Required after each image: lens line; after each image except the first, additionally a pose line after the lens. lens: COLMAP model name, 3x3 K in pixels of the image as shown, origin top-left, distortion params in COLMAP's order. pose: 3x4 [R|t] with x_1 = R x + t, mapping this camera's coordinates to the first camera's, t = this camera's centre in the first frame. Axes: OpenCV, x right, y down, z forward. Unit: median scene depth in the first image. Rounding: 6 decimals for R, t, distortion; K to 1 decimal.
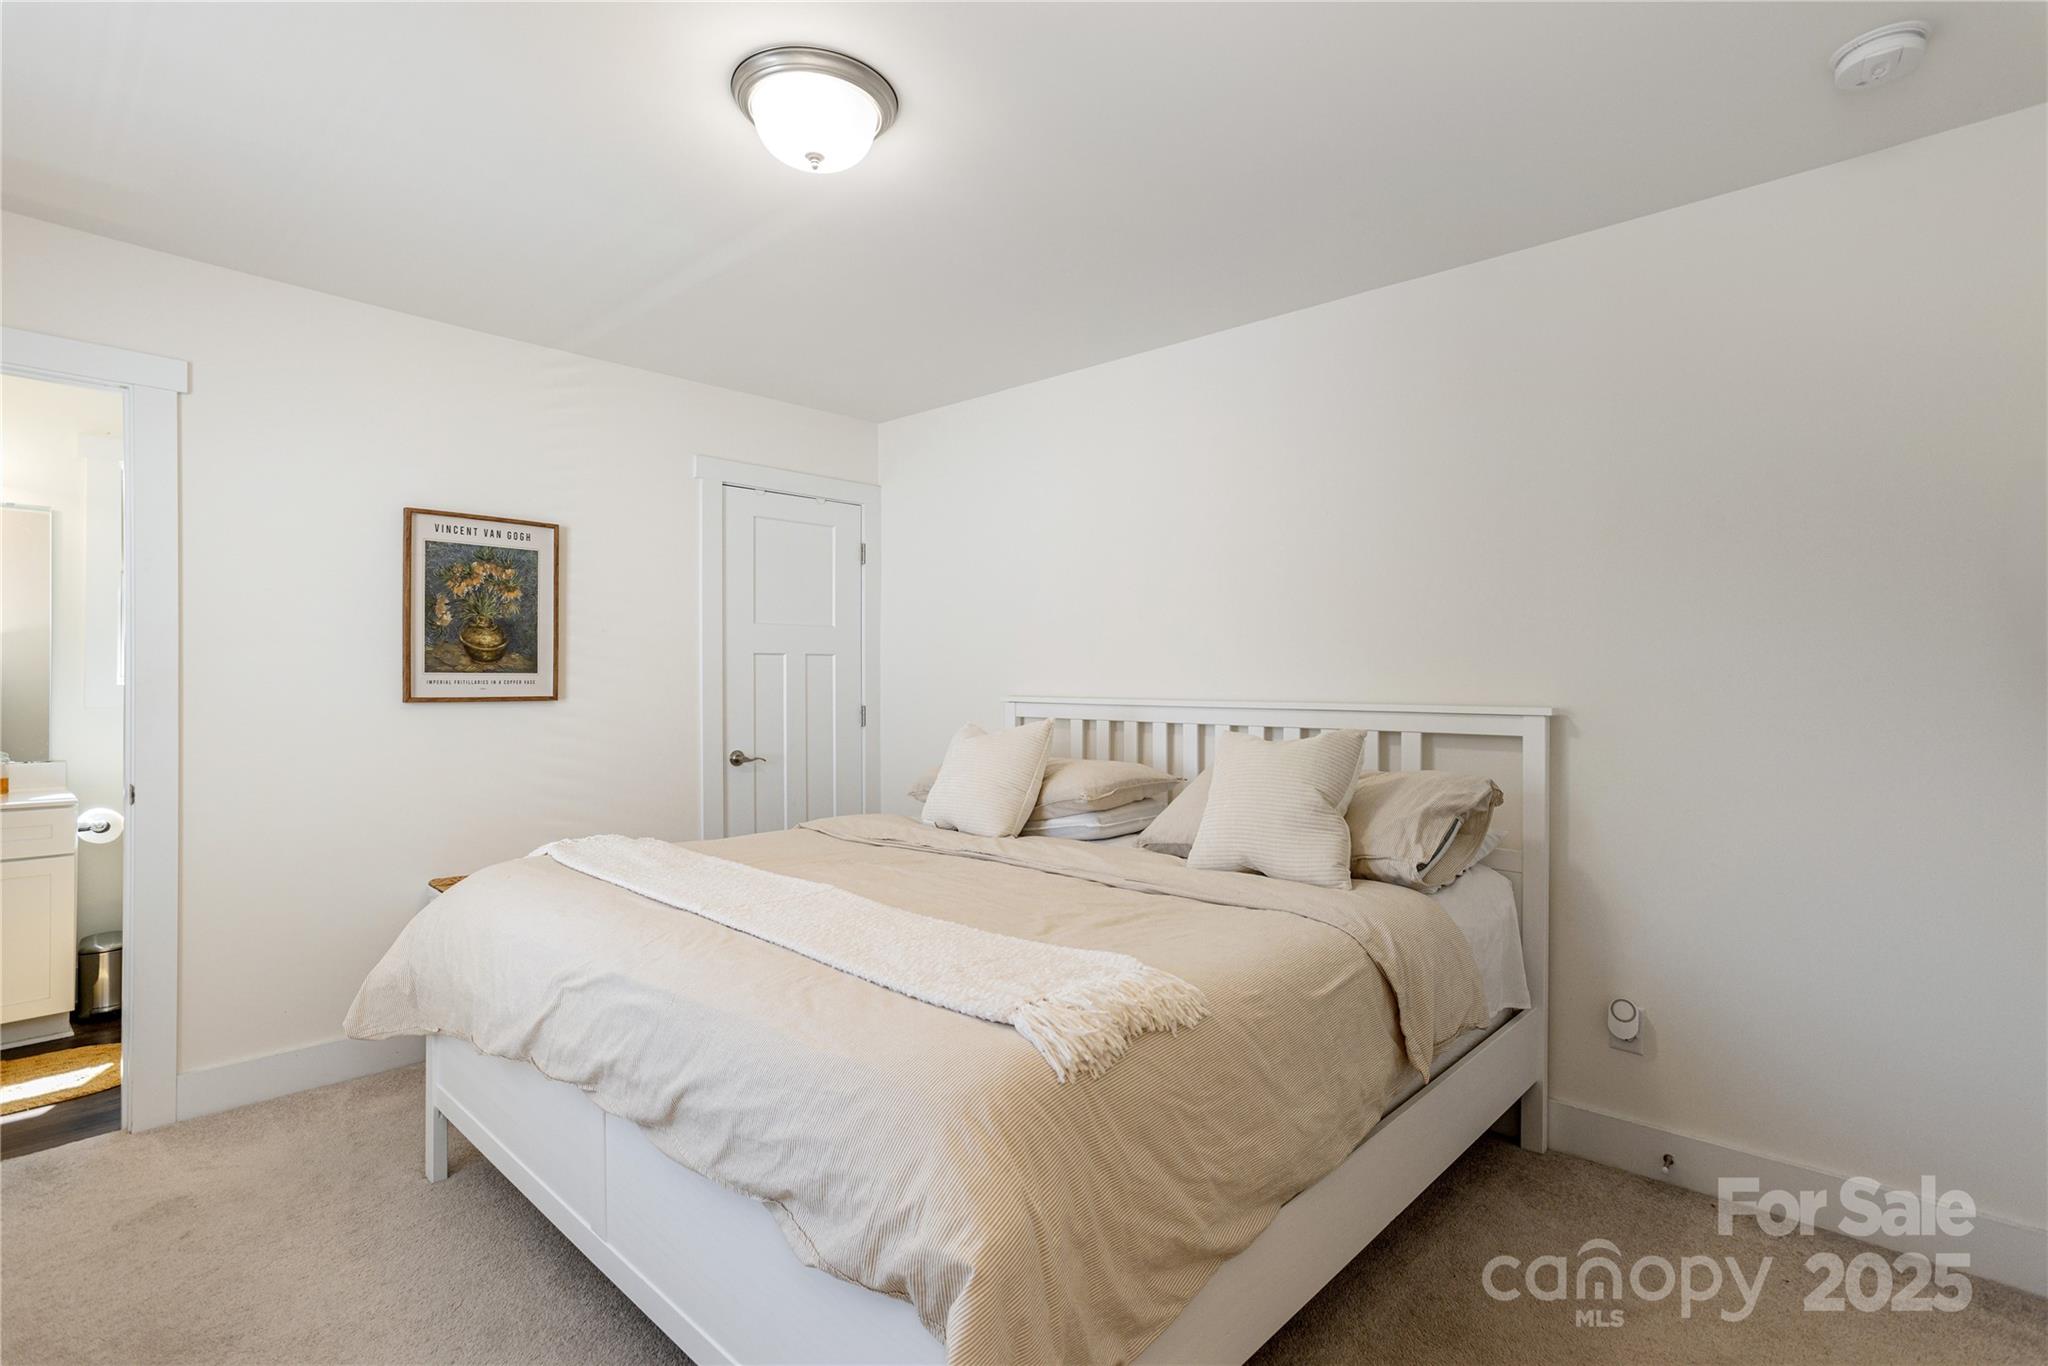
lens RADIAL K [[1008.4, 0, 1020.9], [0, 1008.4, 671.5], [0, 0, 1]] dist [-0.011845, 0.010686]
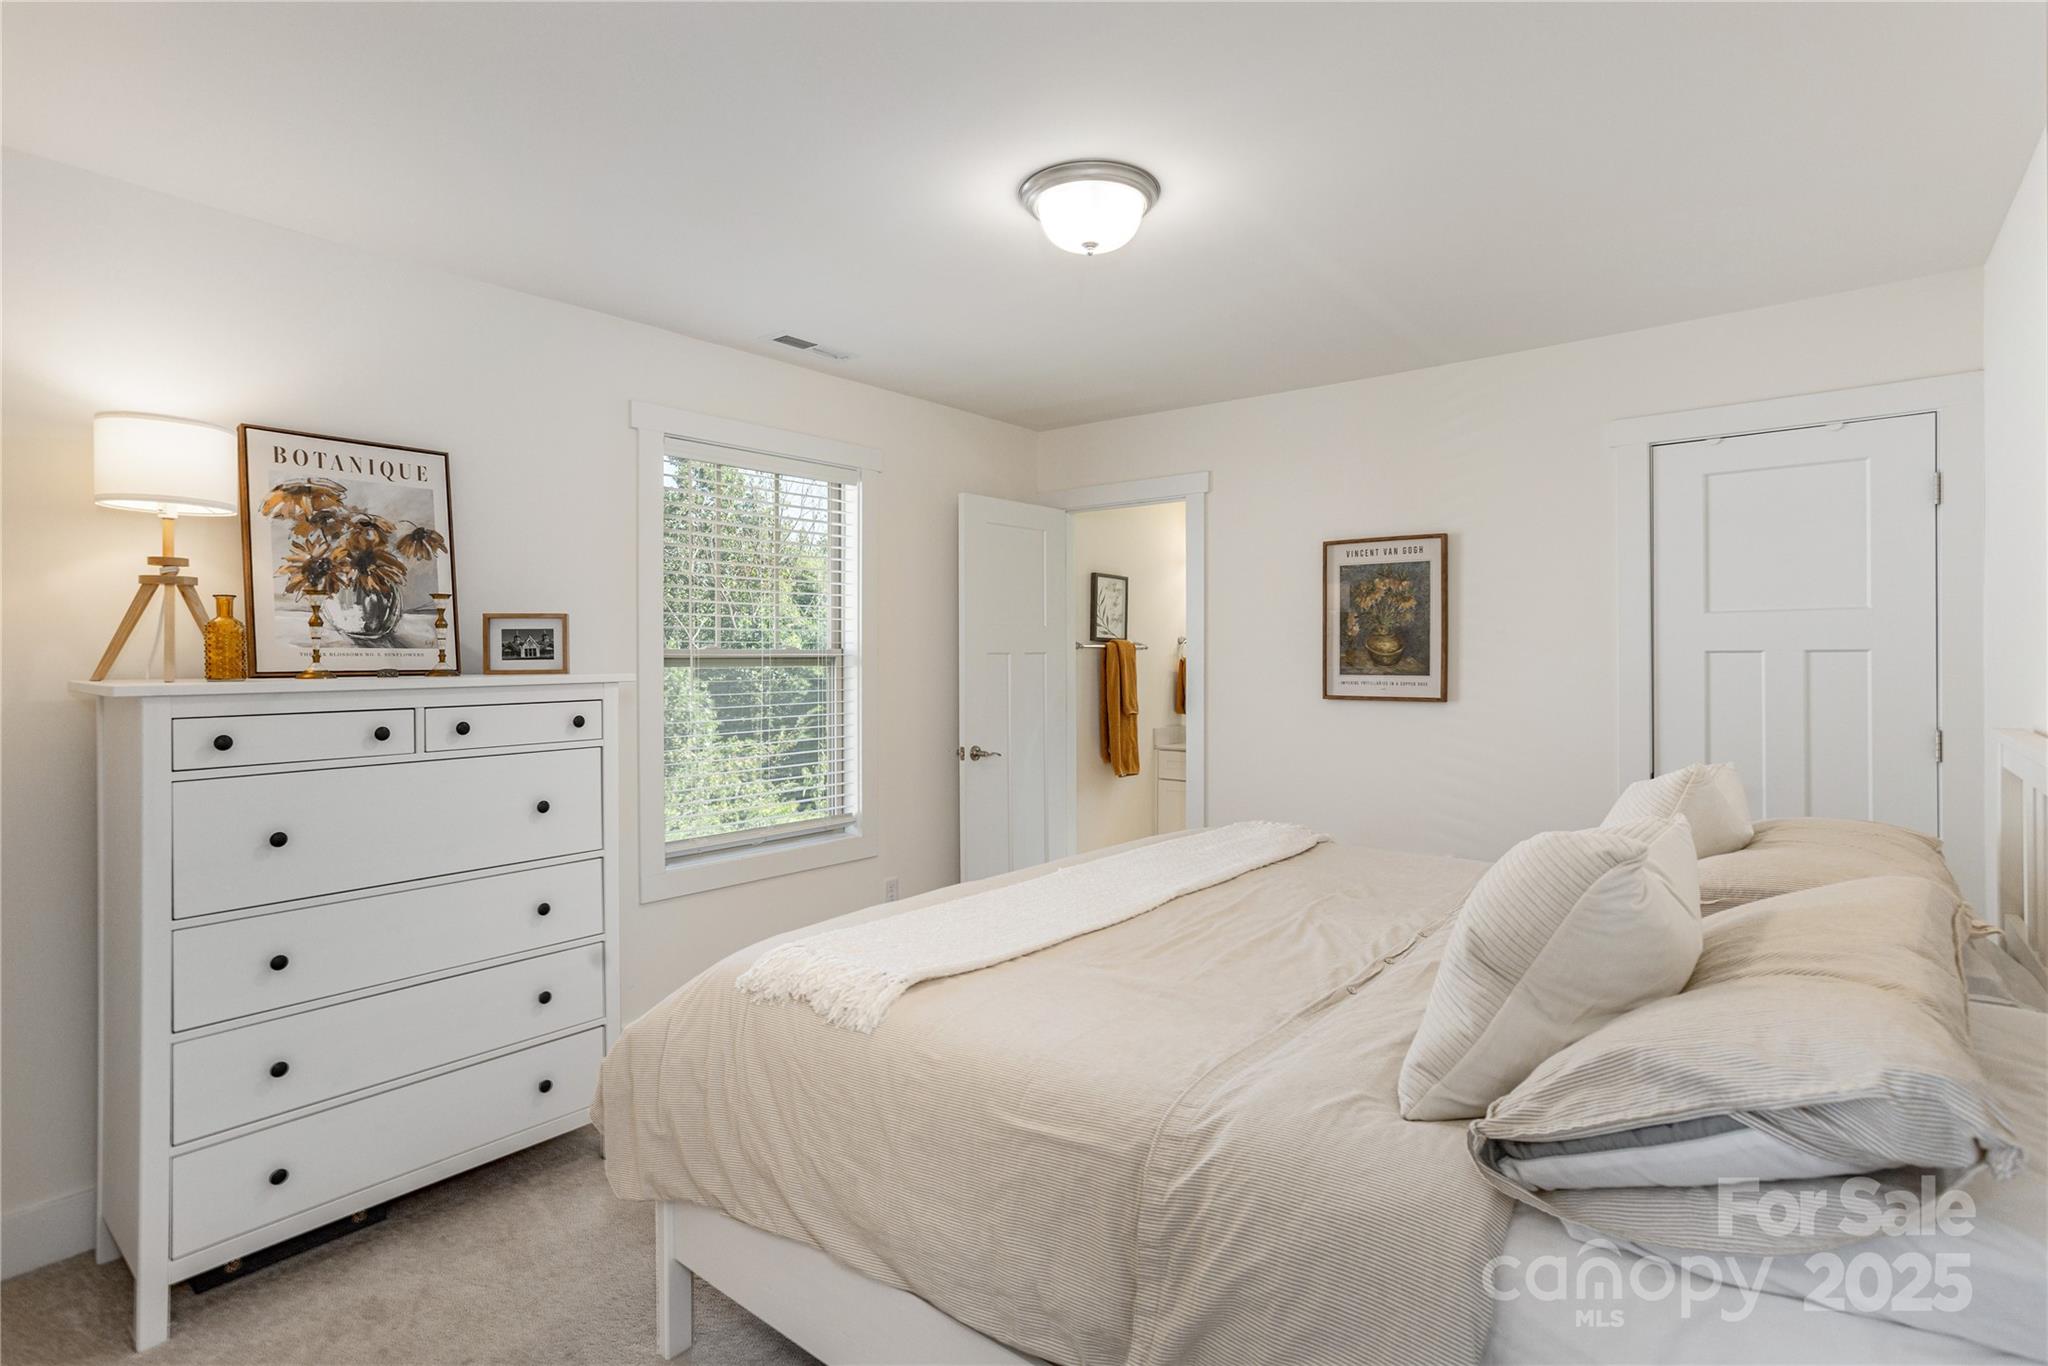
lens RADIAL K [[1008.4, 0, 1021.0], [0, 1008.4, 677.8], [0, 0, 1]] dist [-0.011845, 0.010686]
pose [[0.079095, 0.017051, -0.996721, 0.569809], [0.009098, 0.999800, 0.017826, -0.019871], [0.996826, -0.010478, 0.078924, 0.502796]]
